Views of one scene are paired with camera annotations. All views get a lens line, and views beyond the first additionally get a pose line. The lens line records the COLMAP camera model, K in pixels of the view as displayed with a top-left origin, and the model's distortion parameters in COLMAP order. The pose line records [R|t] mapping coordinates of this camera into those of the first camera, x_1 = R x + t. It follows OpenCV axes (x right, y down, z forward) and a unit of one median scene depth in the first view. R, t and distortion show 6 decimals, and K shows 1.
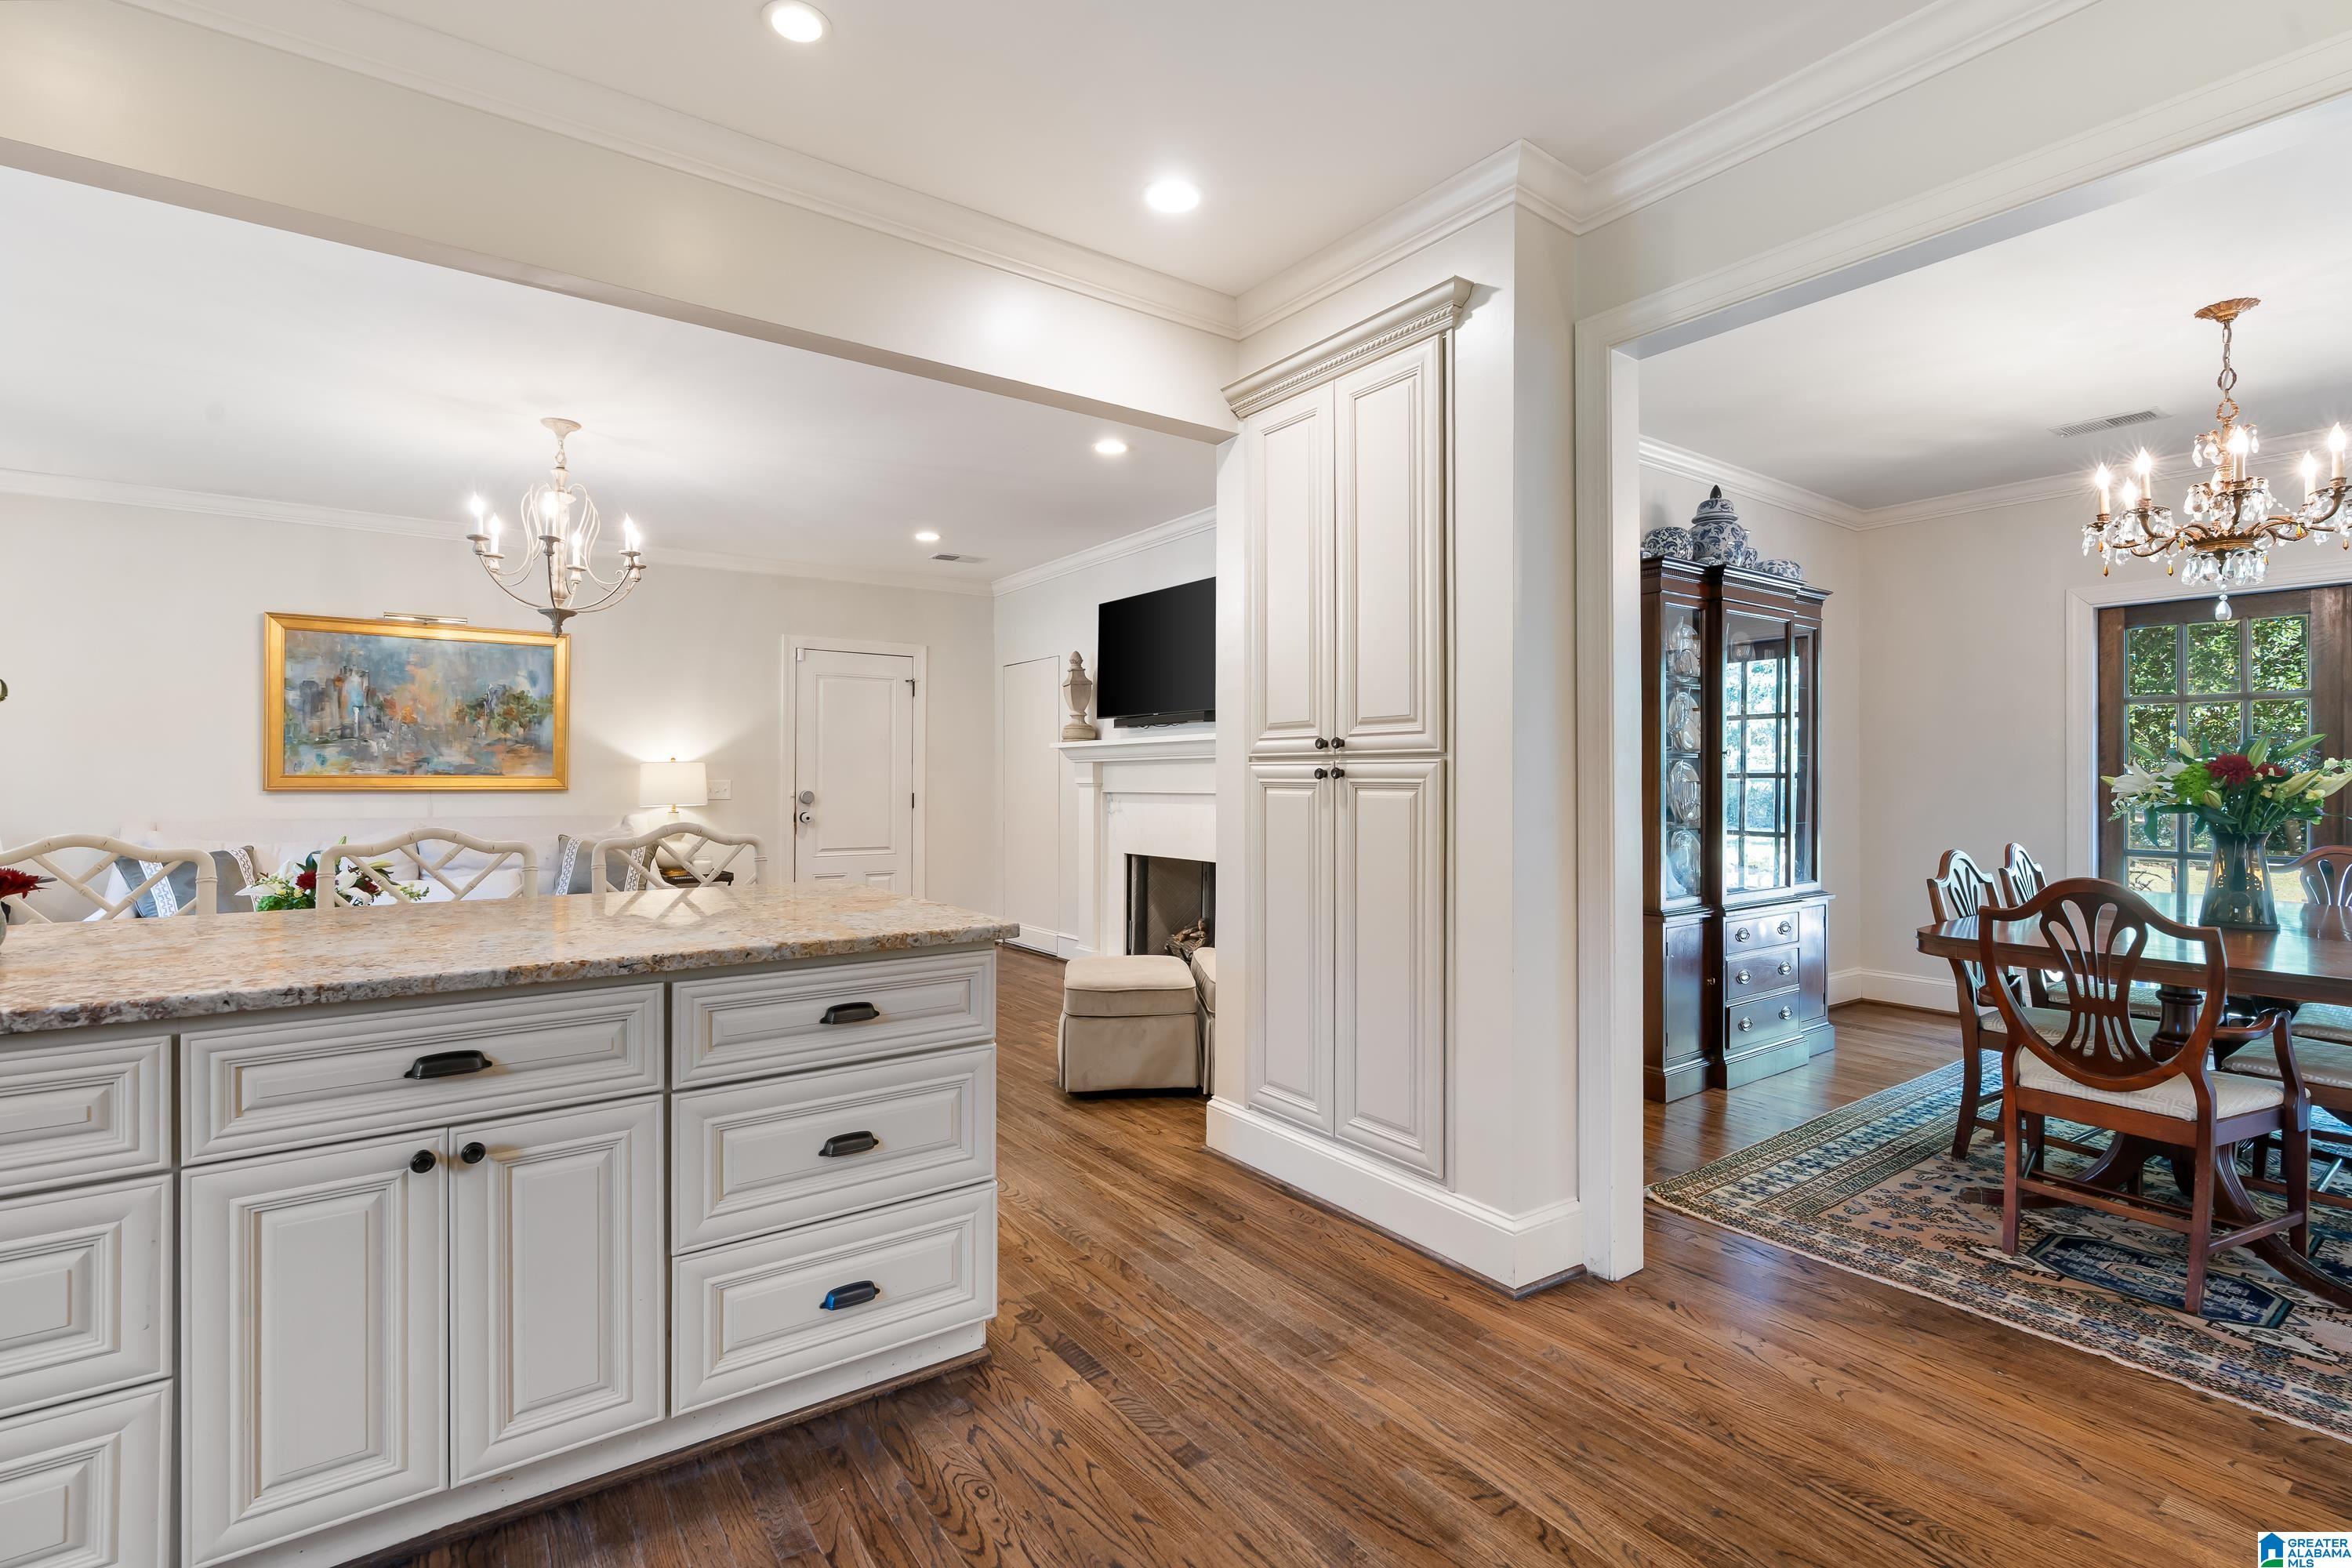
lens RADIAL K [[1072.4, 0, 1136.5], [0, 1072.4, 762.0], [0, 0, 1]] dist [-0.005191, 0.000577]
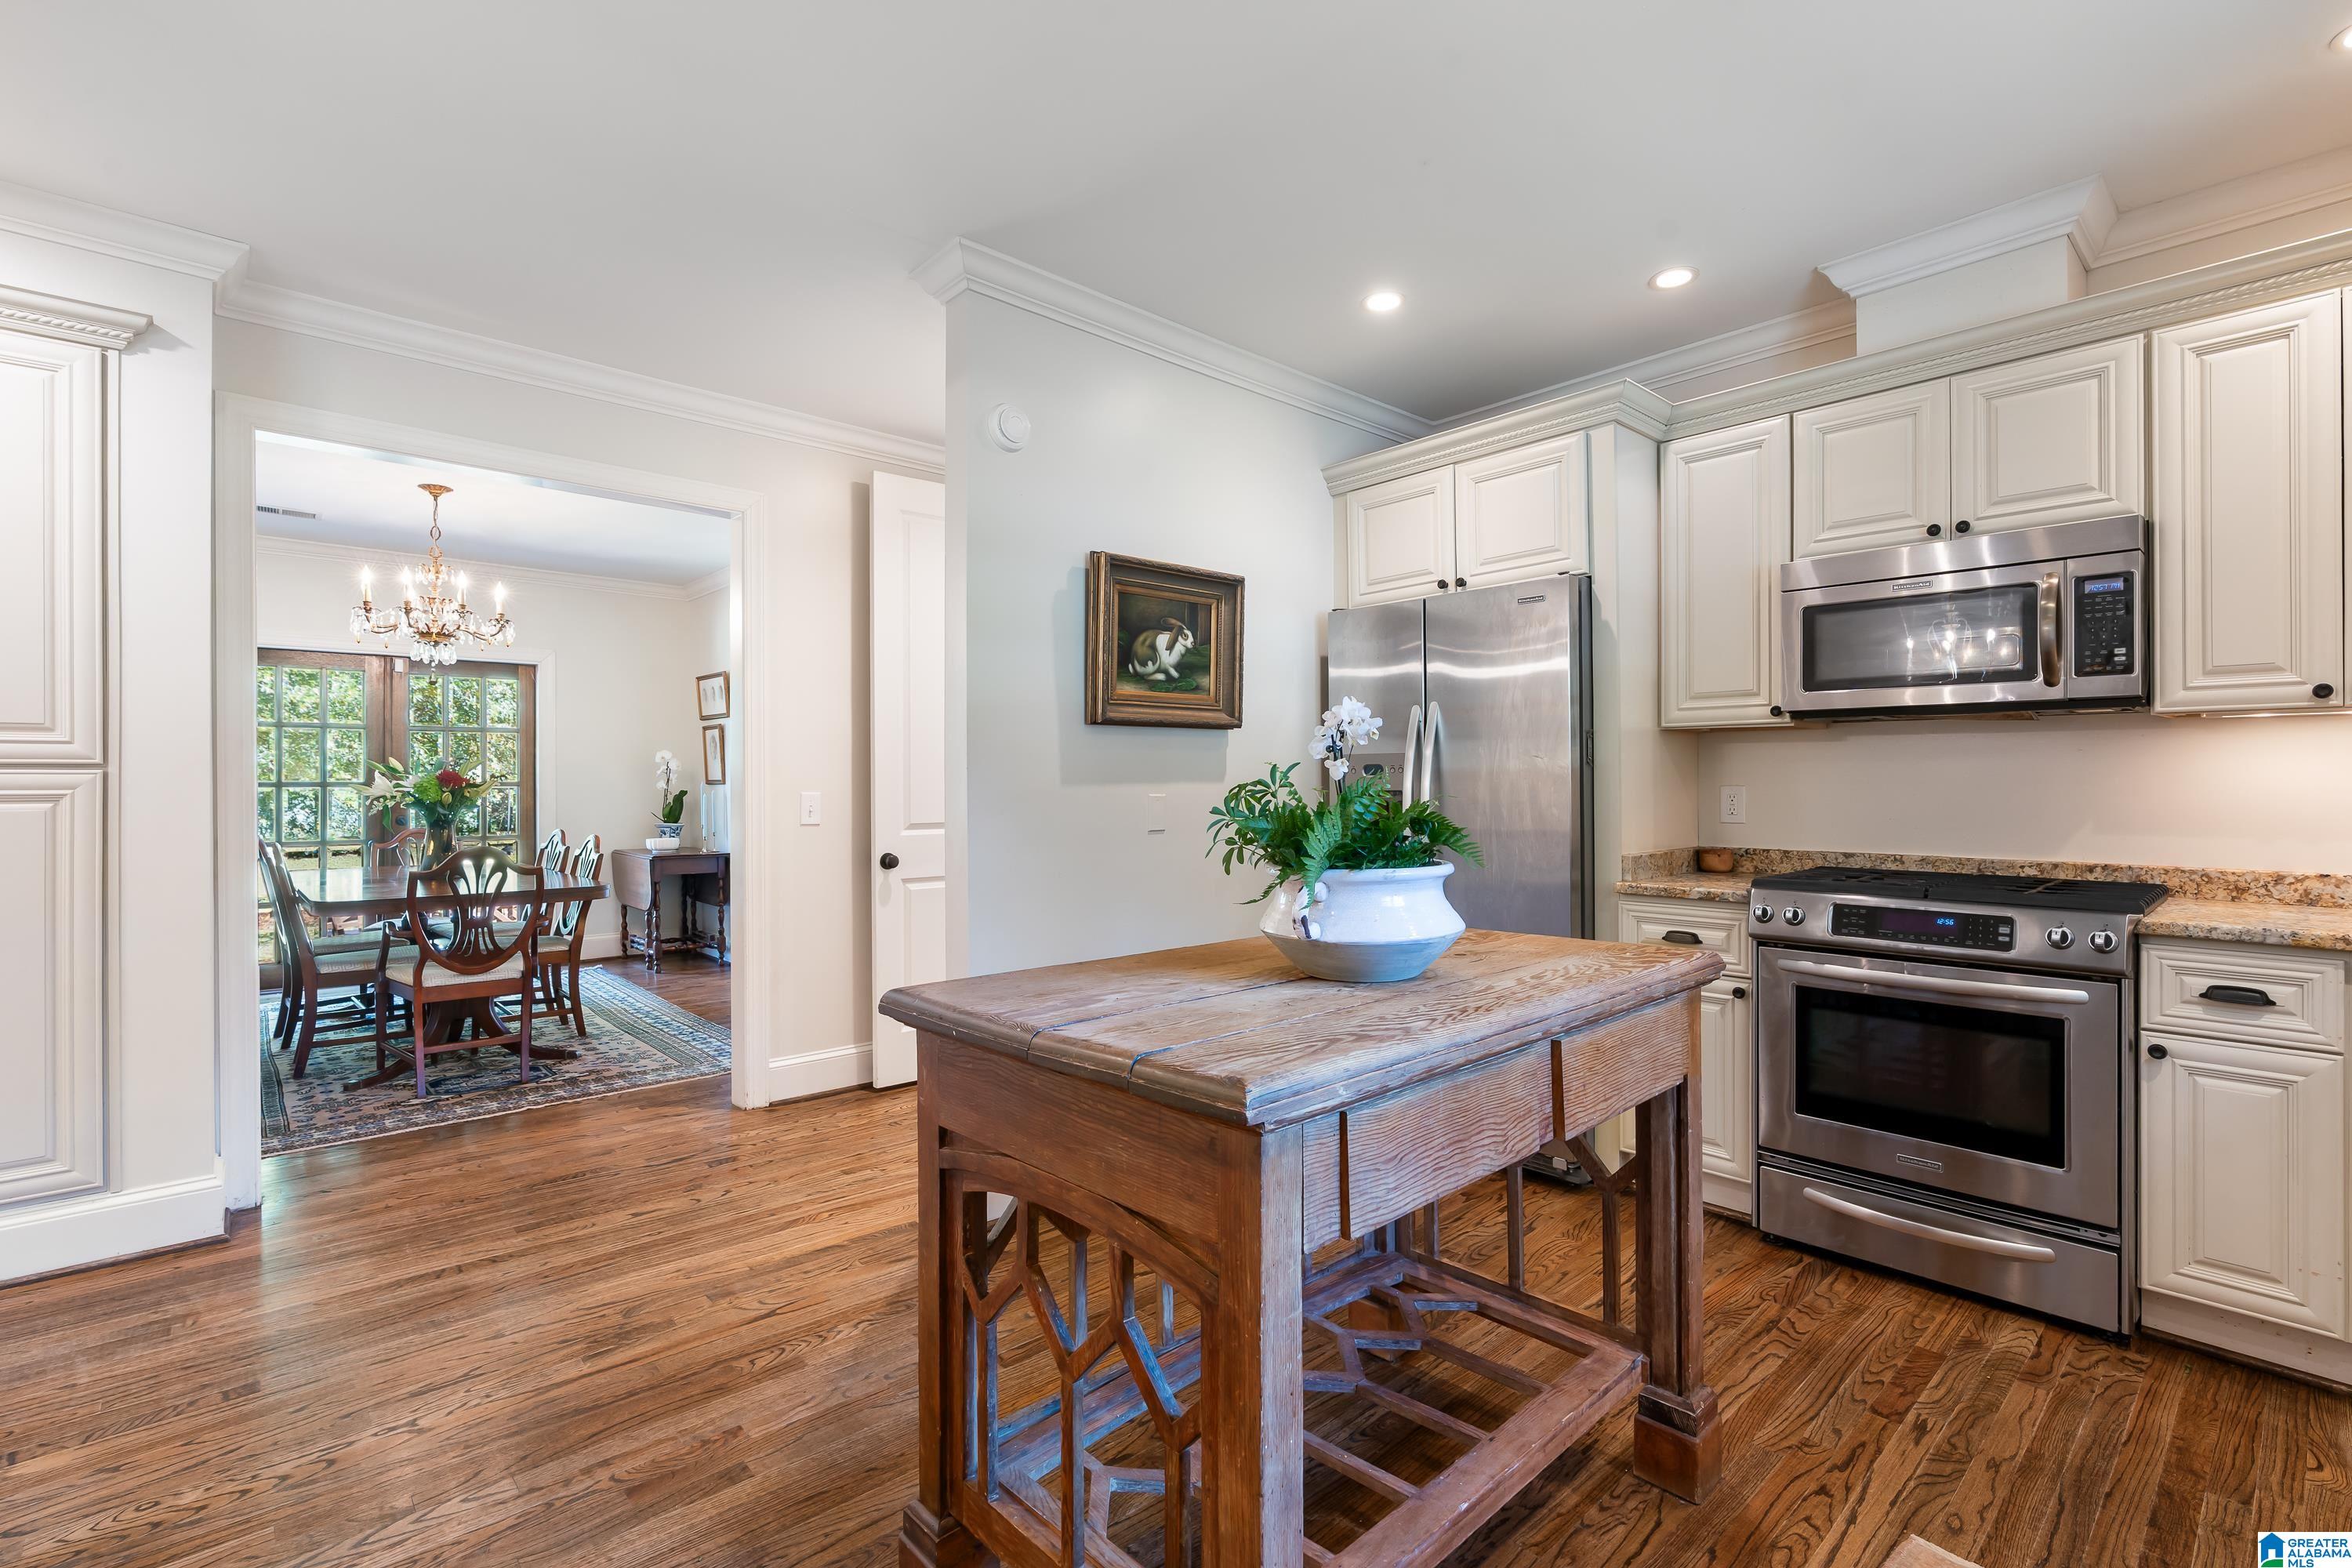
lens RADIAL K [[1072.4, 0, 1195.2], [0, 1072.4, 786.5], [0, 0, 1]] dist [-0.005191, 0.000577]
pose [[-0.131554, -0.008124, 0.991276, -0.622133], [-0.005402, 0.999957, 0.007478, -0.000917], [-0.991294, -0.004371, -0.131592, 0.081434]]
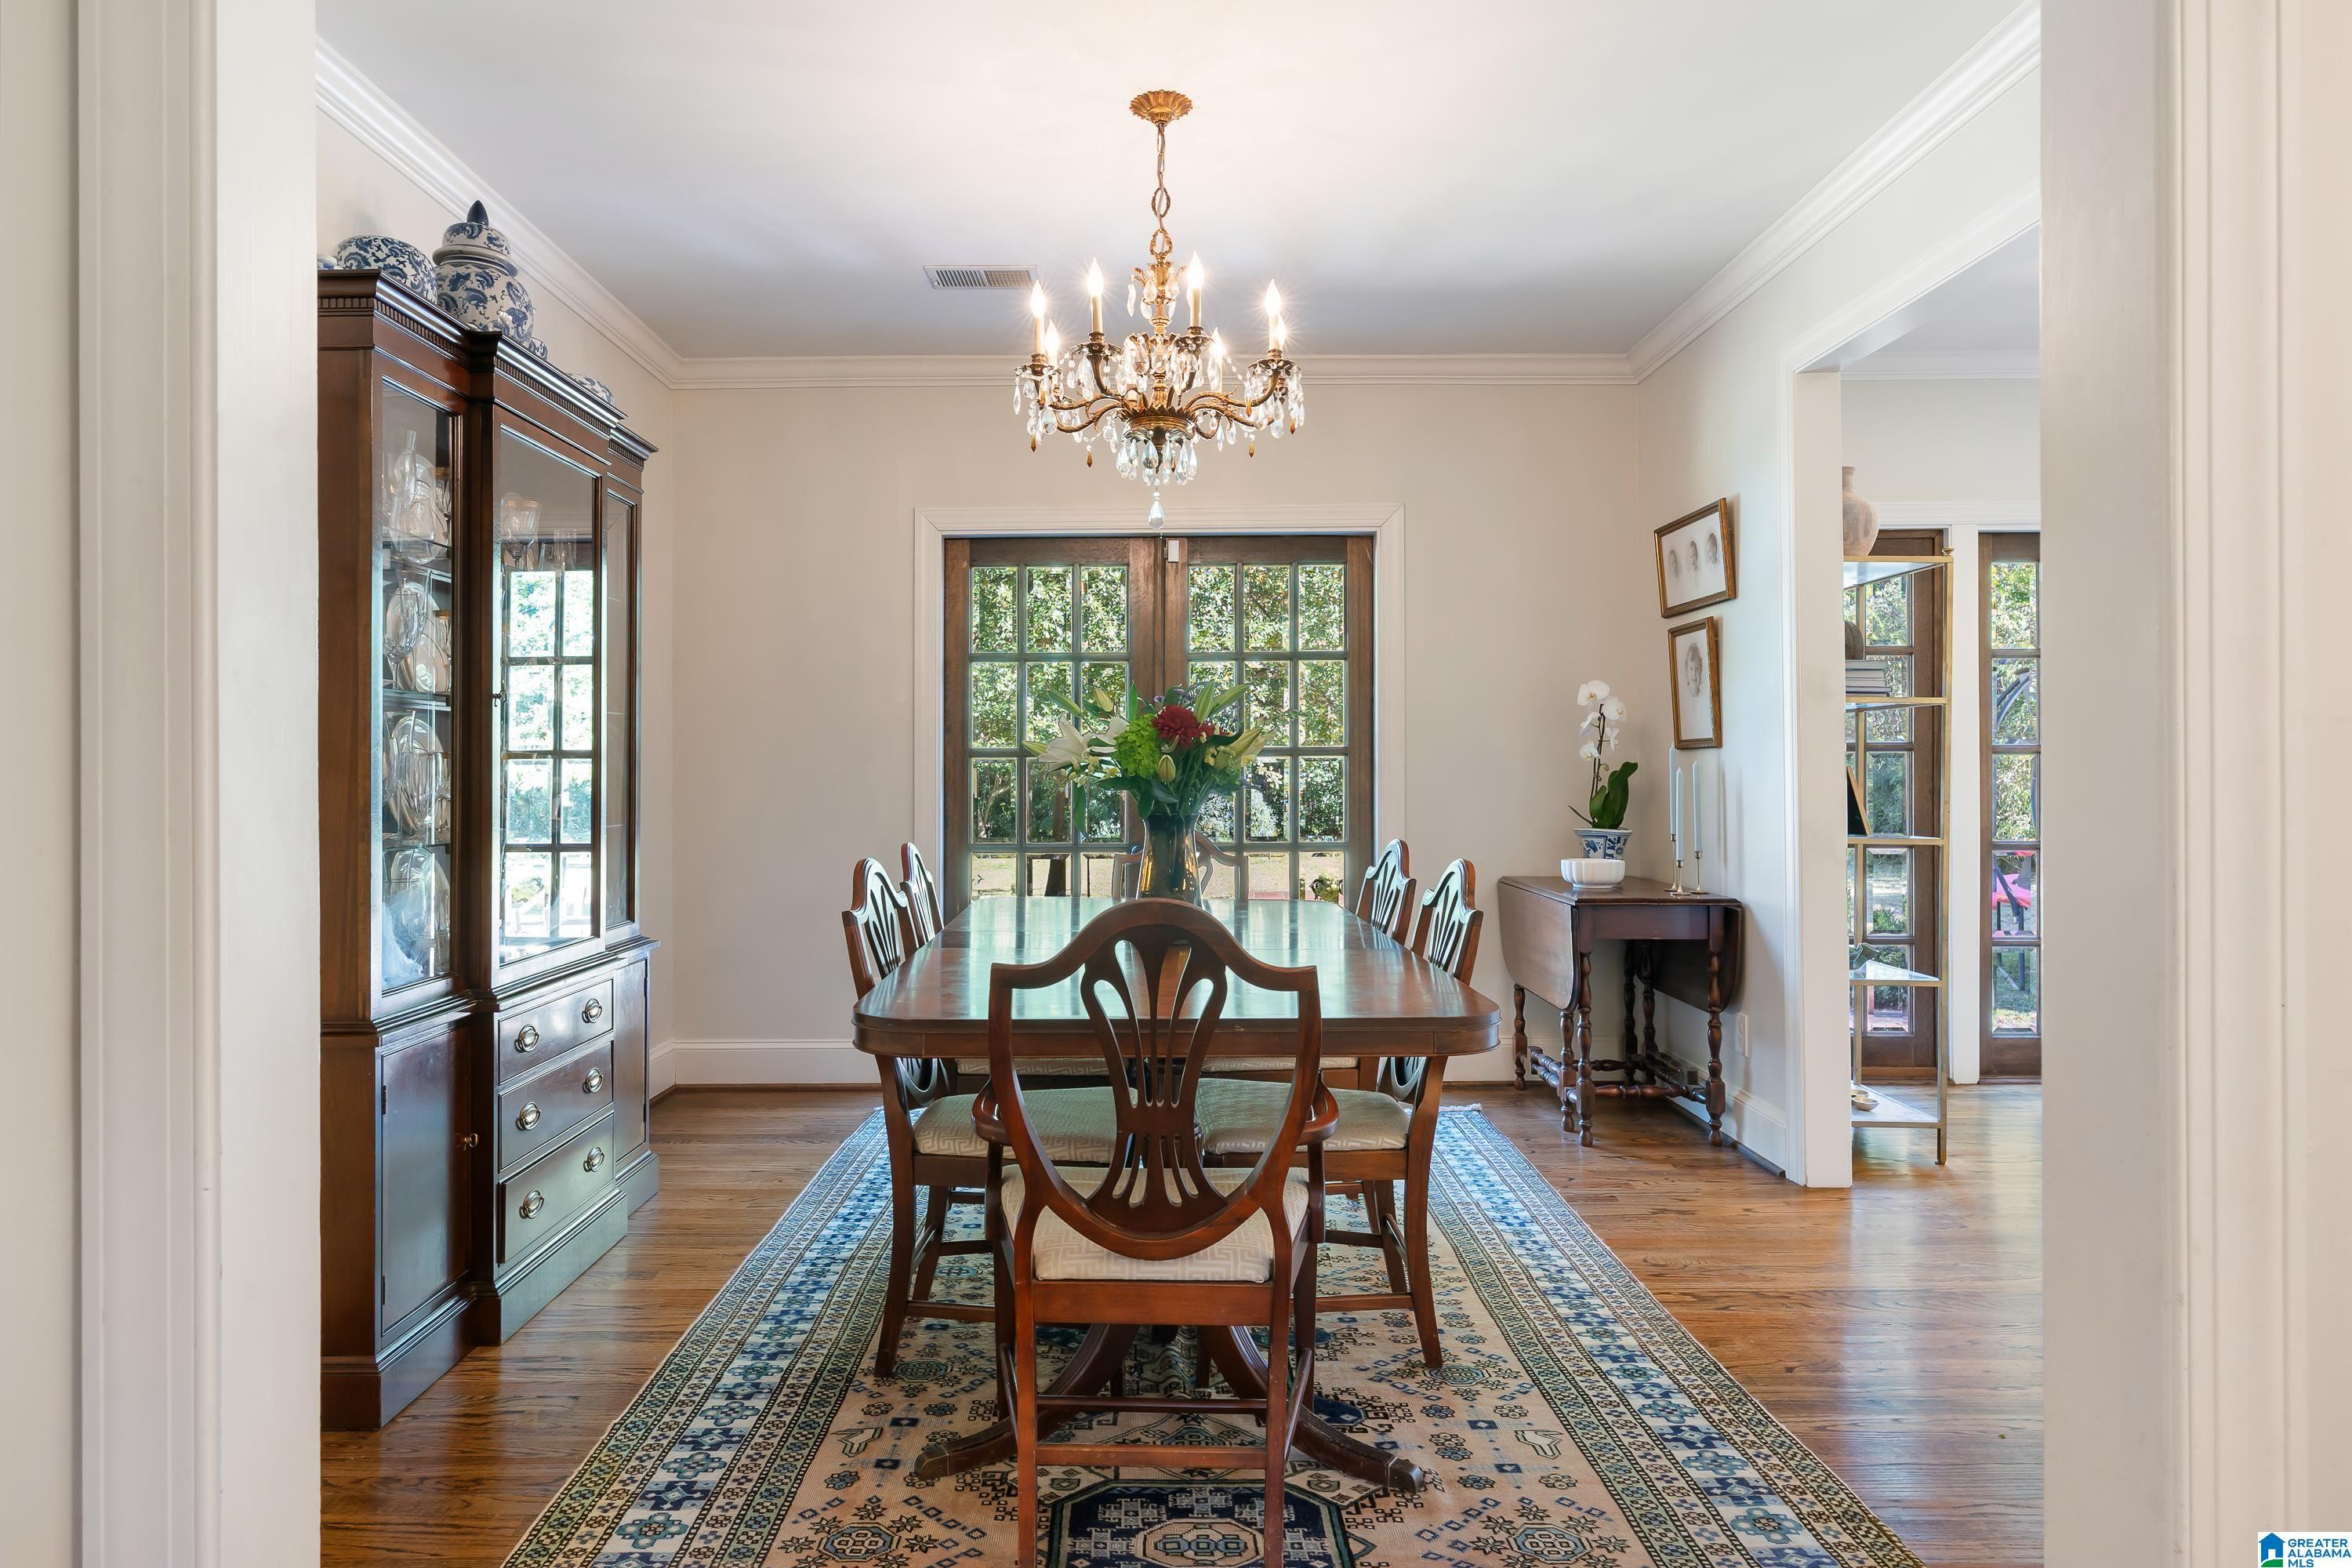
lens RADIAL K [[1404.4, 0, 1142.8], [0, 1404.4, 756.0], [0, 0, 1]] dist [0.004465, 0.000460]
pose [[0.573226, 0.001836, 0.819395, 0.192705], [-0.001804, 0.999998, -0.000979, 0.023409], [-0.819395, -0.000917, 0.573228, 0.400340]]
